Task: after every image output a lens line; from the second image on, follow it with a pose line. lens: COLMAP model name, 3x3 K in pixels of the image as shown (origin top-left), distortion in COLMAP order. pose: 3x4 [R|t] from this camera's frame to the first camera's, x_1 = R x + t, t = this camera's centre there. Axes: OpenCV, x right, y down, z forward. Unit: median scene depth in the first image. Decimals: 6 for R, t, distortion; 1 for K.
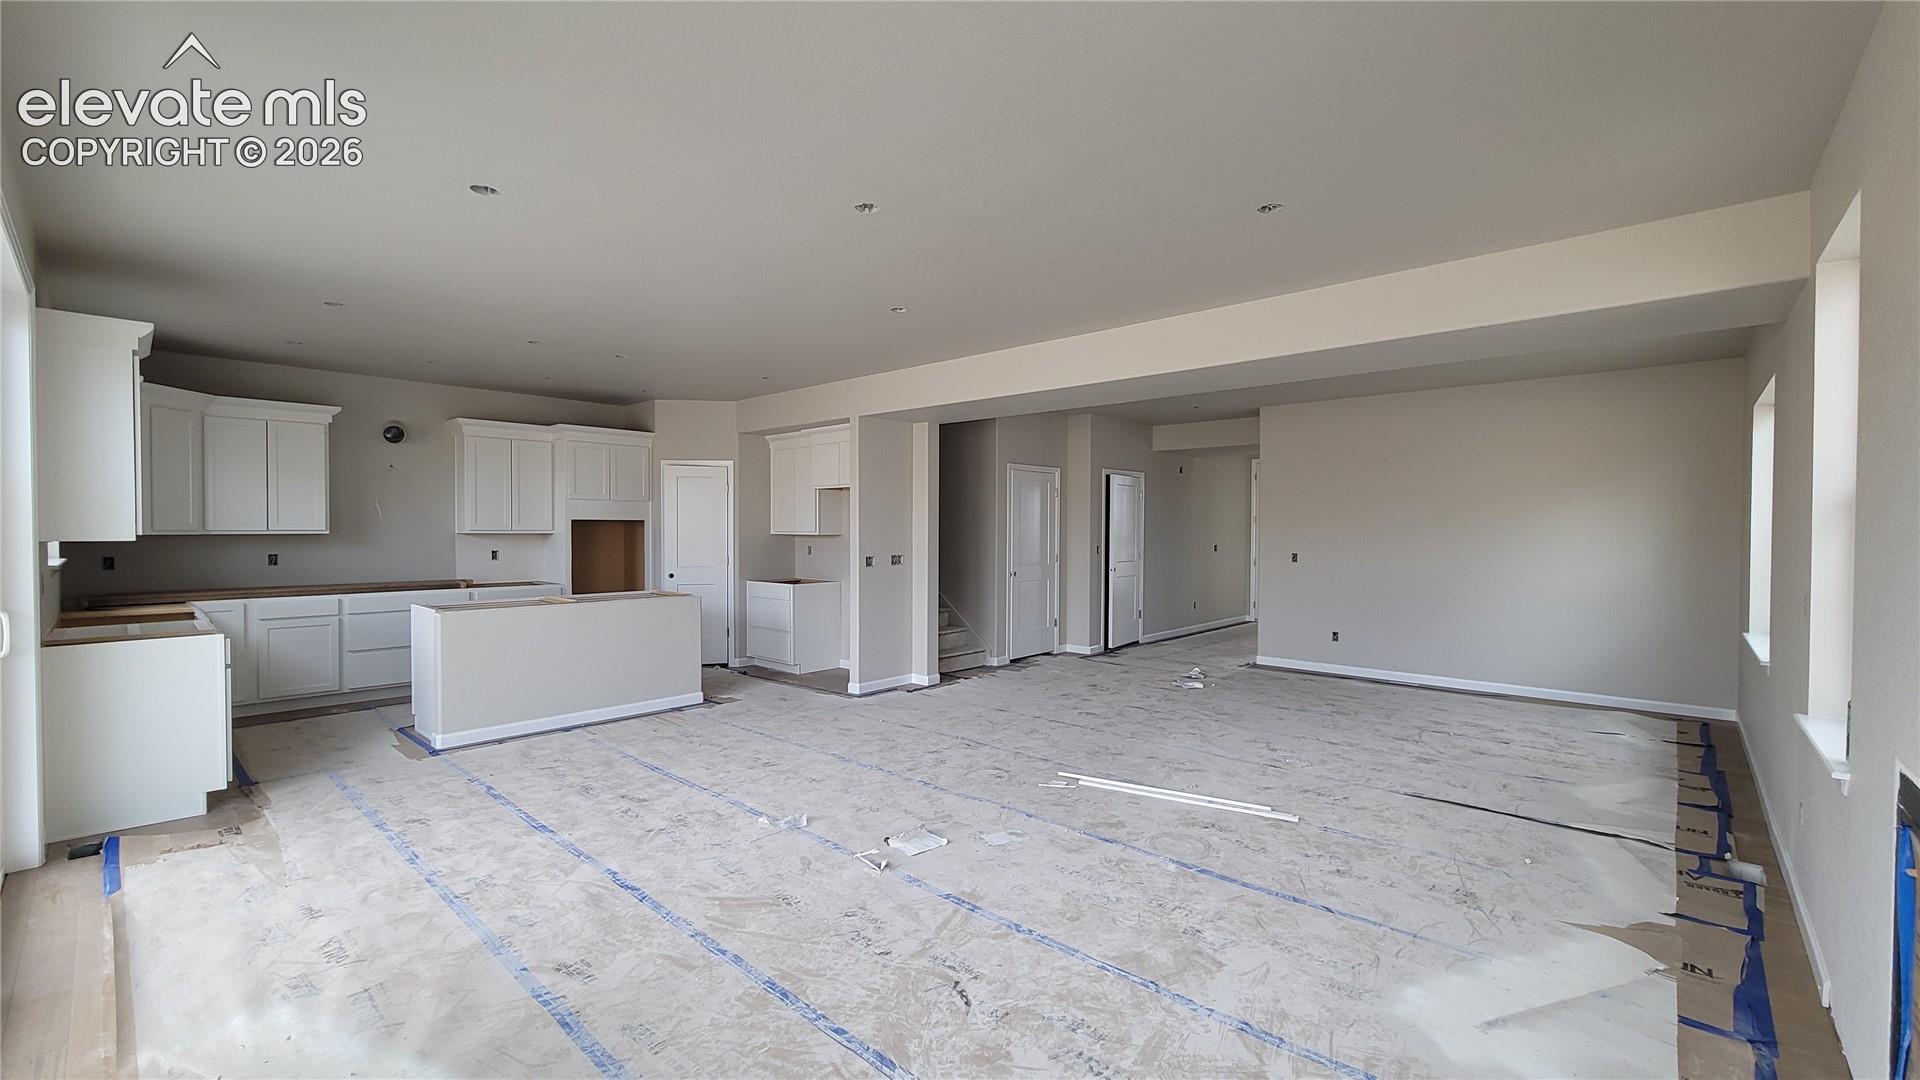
lens RADIAL K [[779.8, 0, 960.7], [0, 779.8, 539.1], [0, 0, 1]] dist [-0.001856, 0.000073]
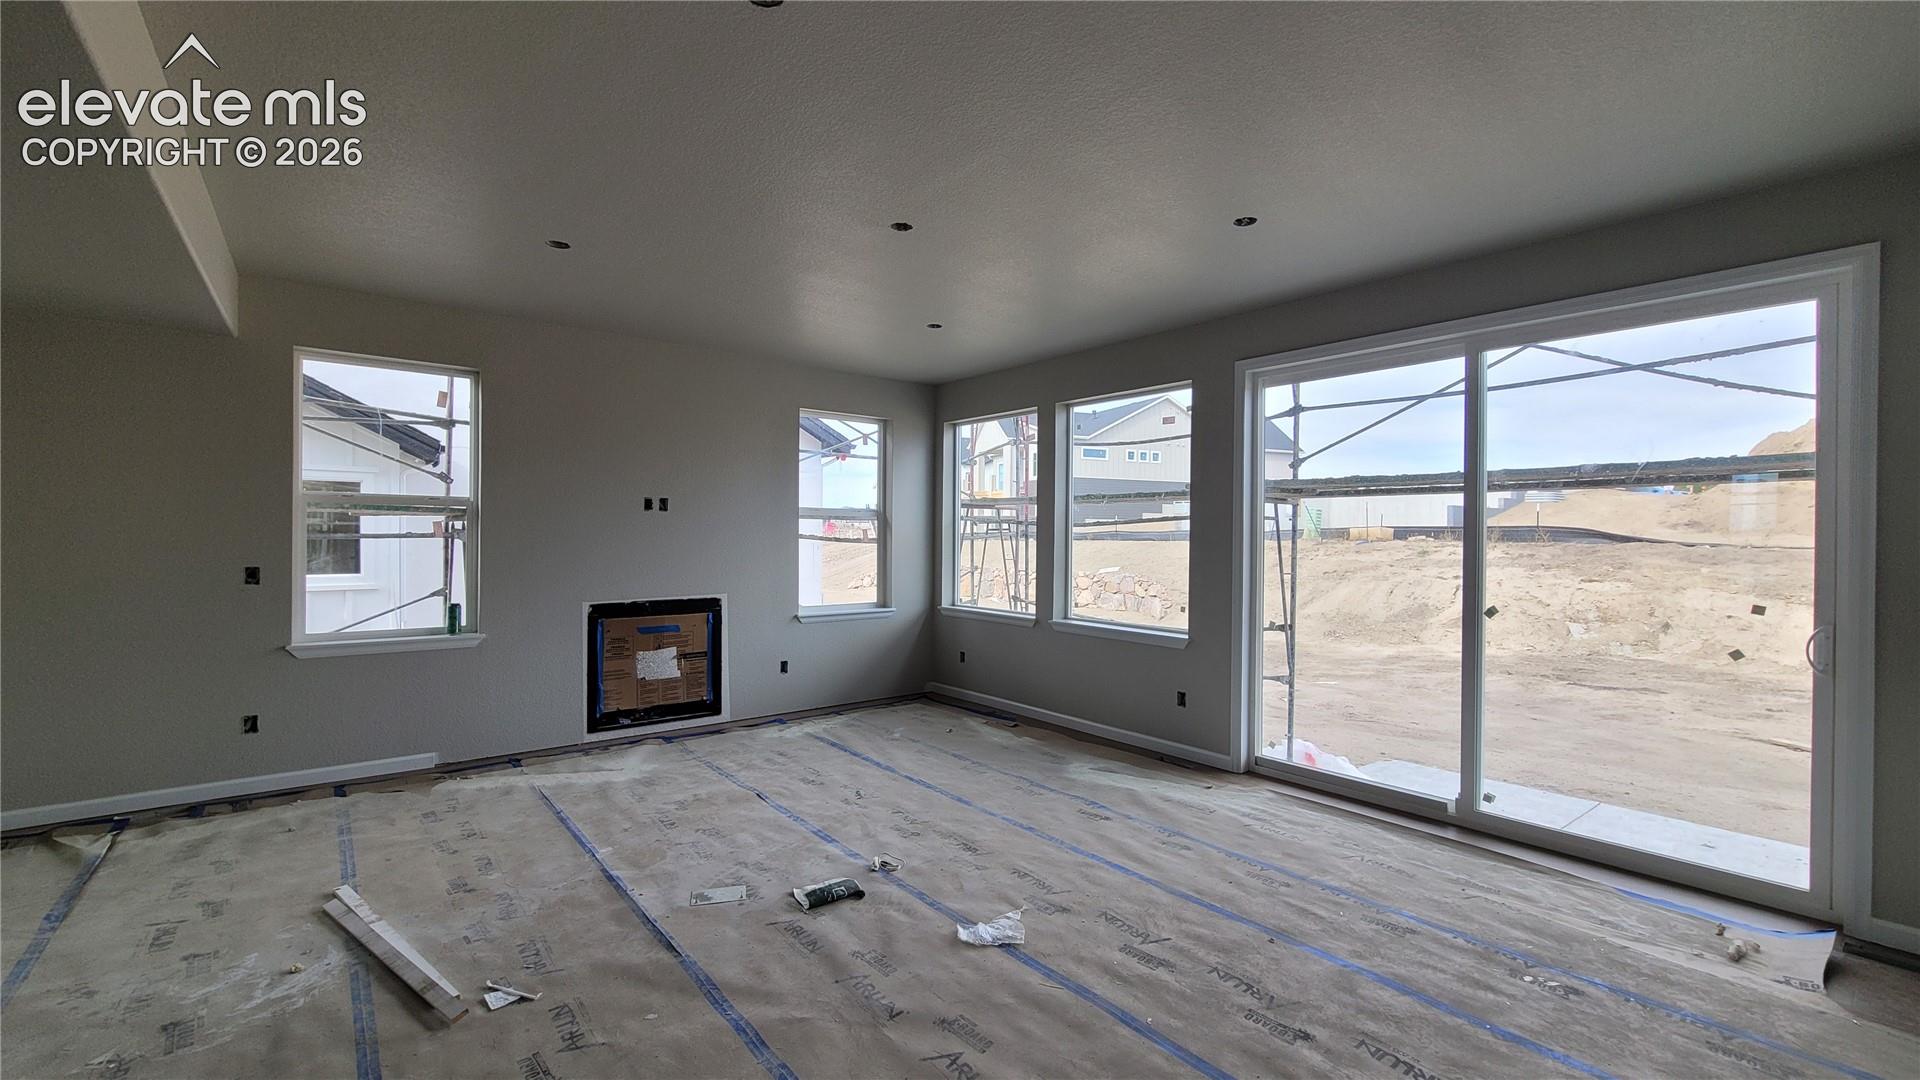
lens RADIAL K [[779.8, 0, 959.0], [0, 779.8, 540.6], [0, 0, 1]] dist [-0.001856, 0.000073]
pose [[-0.988293, -0.013535, 0.151966, -0.448014], [-0.010585, 0.999740, 0.020203, -0.020938], [-0.152200, 0.018358, -0.988179, 2.512113]]
